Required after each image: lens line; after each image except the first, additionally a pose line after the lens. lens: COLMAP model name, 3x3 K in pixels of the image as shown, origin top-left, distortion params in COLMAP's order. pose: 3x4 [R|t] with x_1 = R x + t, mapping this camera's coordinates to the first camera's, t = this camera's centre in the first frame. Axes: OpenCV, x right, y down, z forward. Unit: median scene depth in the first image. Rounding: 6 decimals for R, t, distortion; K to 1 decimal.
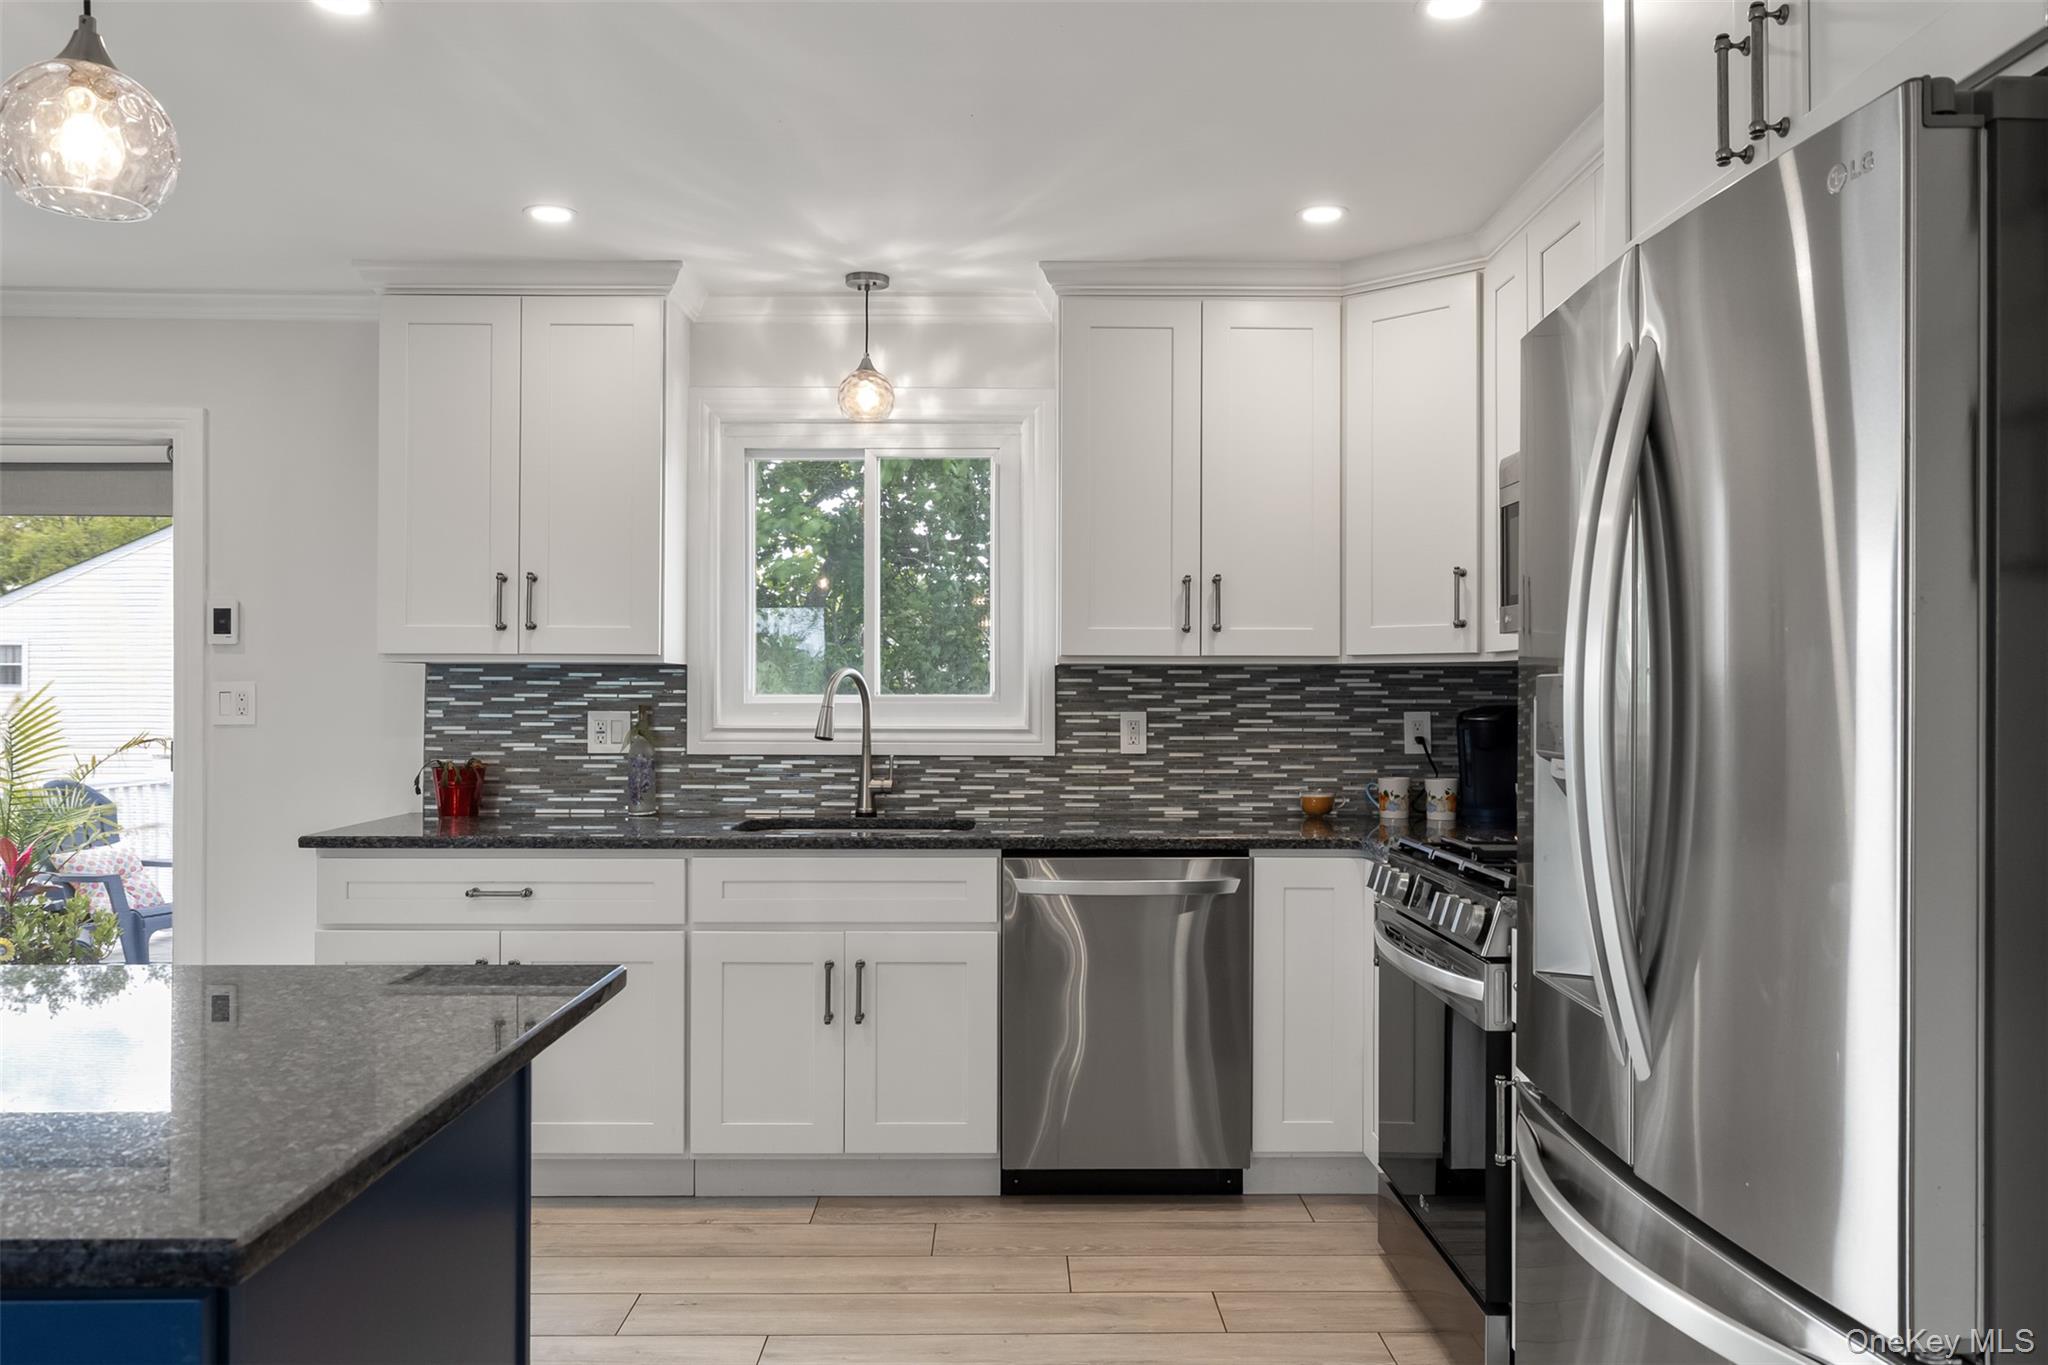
lens RADIAL K [[1456.3, 0, 1024.0], [0, 1456.3, 682.5], [0, 0, 1]] dist [-0.004121, 0.004484]
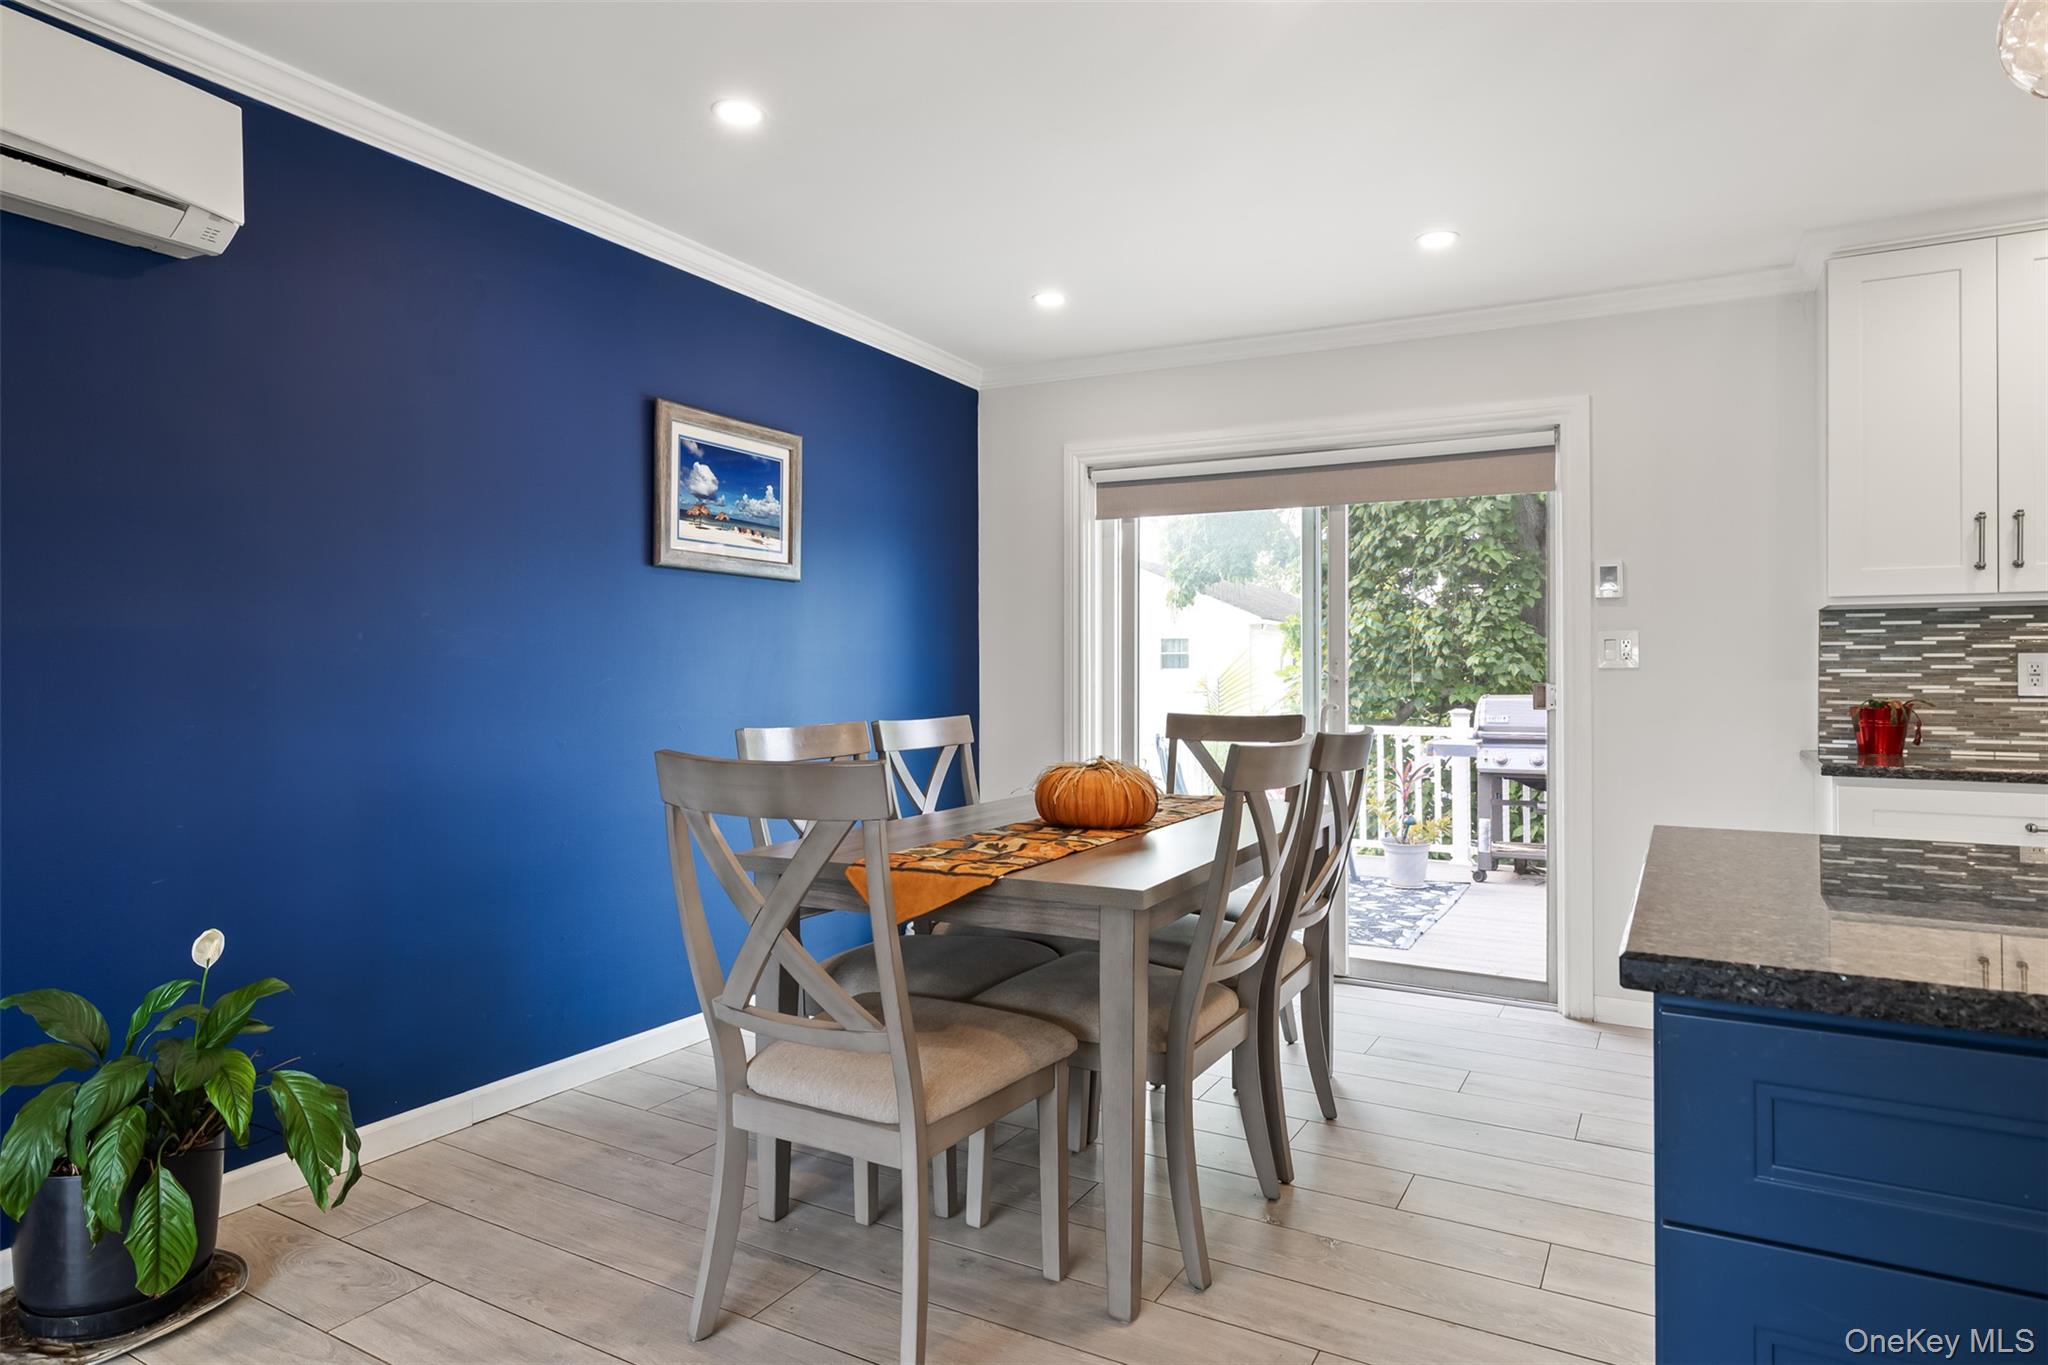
lens RADIAL K [[1178.4, 0, 1022.6], [0, 1178.4, 659.3], [0, 0, 1]] dist [-0.000420, 0.000061]
pose [[0.864334, -0.006936, -0.502871, -0.481599], [0.002340, 0.999950, -0.009770, 0.029981], [0.502913, 0.007268, 0.864306, -0.033517]]
